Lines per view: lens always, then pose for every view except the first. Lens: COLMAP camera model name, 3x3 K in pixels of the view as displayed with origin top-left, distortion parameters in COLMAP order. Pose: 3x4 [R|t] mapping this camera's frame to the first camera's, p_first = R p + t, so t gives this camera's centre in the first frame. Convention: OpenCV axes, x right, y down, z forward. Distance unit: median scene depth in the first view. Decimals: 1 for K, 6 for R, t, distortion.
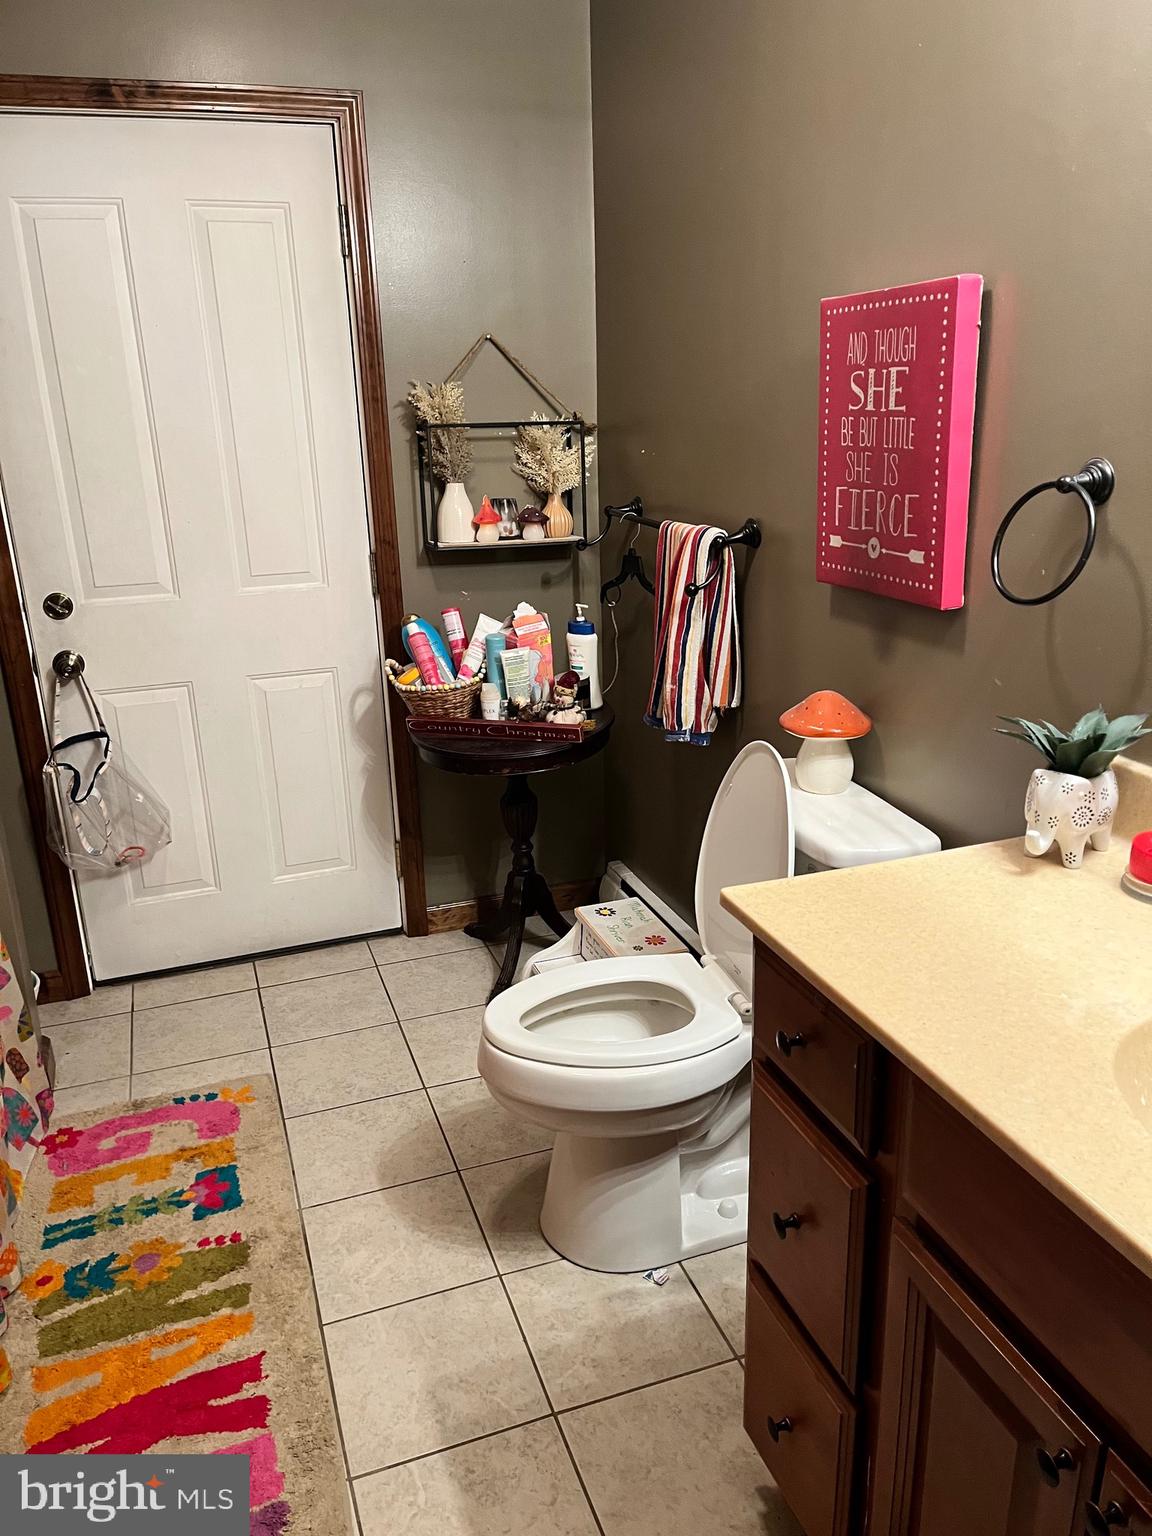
lens RADIAL K [[1159.7, 0, 577.3], [0, 1159.7, 781.5], [0, 0, 1]] dist [0.097790, -0.129751]
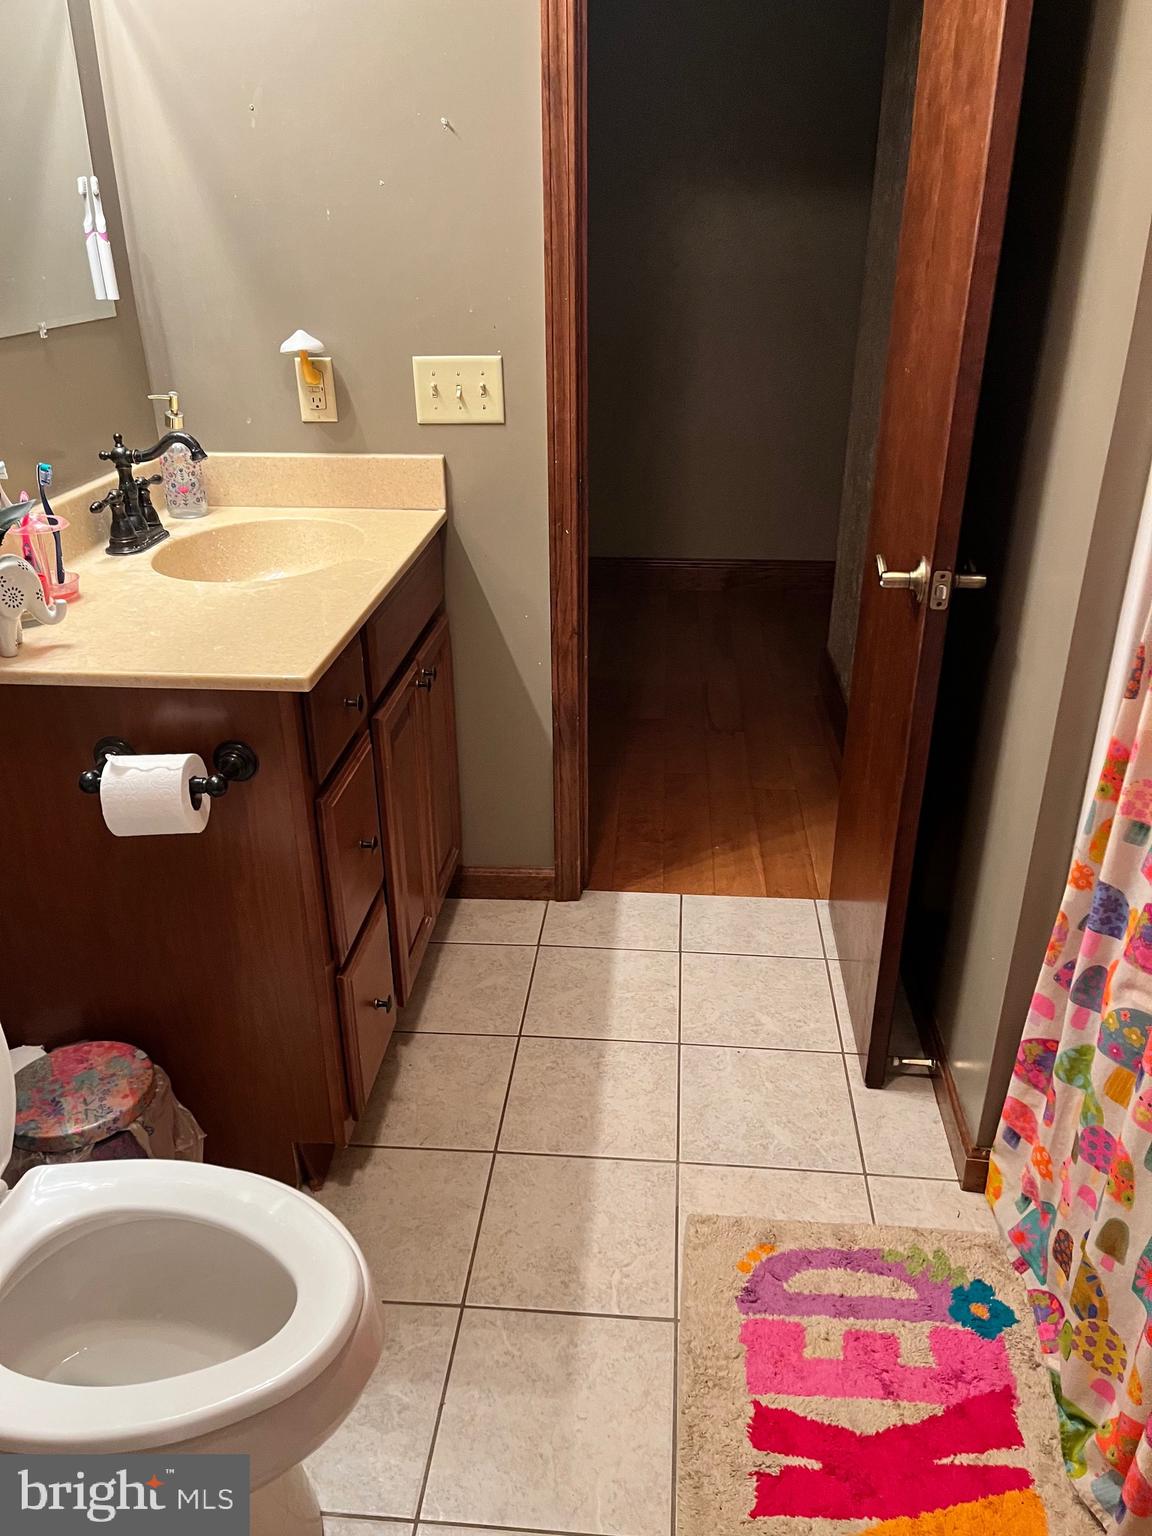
lens RADIAL K [[1147.8, 0, 581.8], [0, 1147.8, 793.3], [0, 0, 1]] dist [0.014465, 0.001904]
pose [[-0.912057, -0.153213, 0.380366, -0.256535], [0.156757, 0.726857, 0.668660, -0.241510], [-0.378919, 0.669481, -0.638917, 0.823455]]
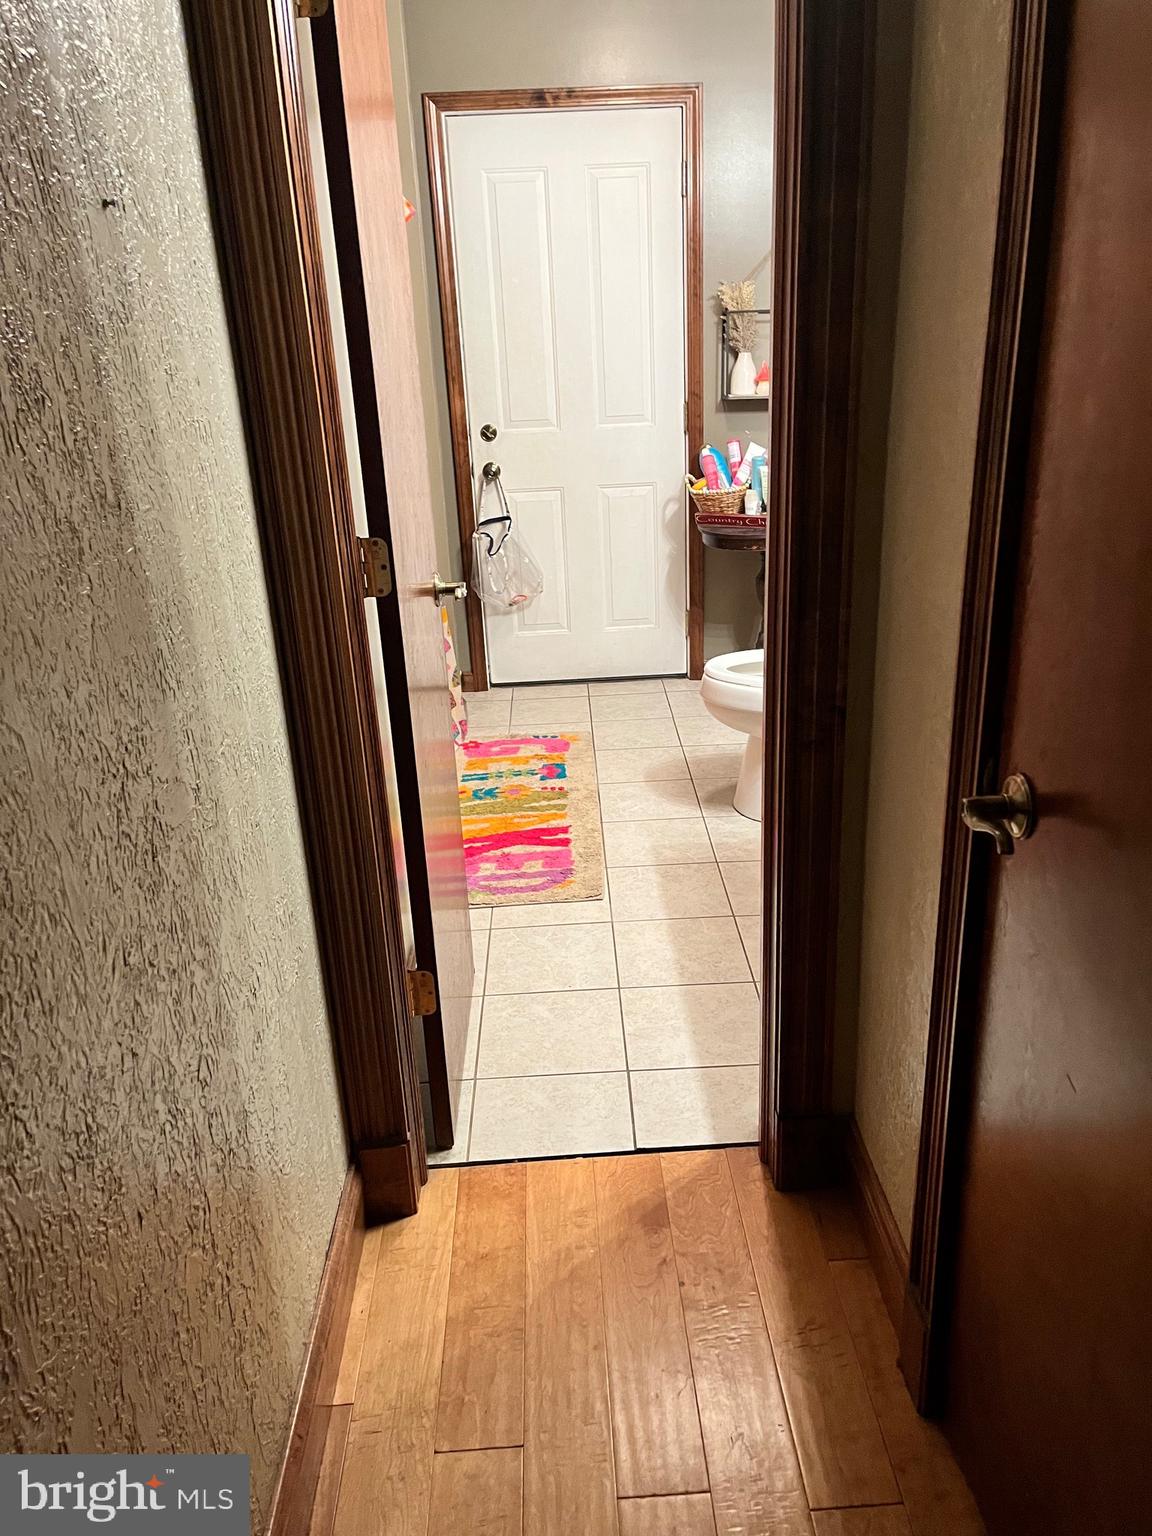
lens RADIAL K [[1147.8, 0, 581.8], [0, 1147.8, 793.3], [0, 0, 1]] dist [0.014465, 0.001904]
pose [[0.951835, 0.106975, -0.287346, 0.183230], [-0.080614, 0.991504, 0.102089, 0.168945], [0.295825, -0.074008, 0.952371, -0.493749]]
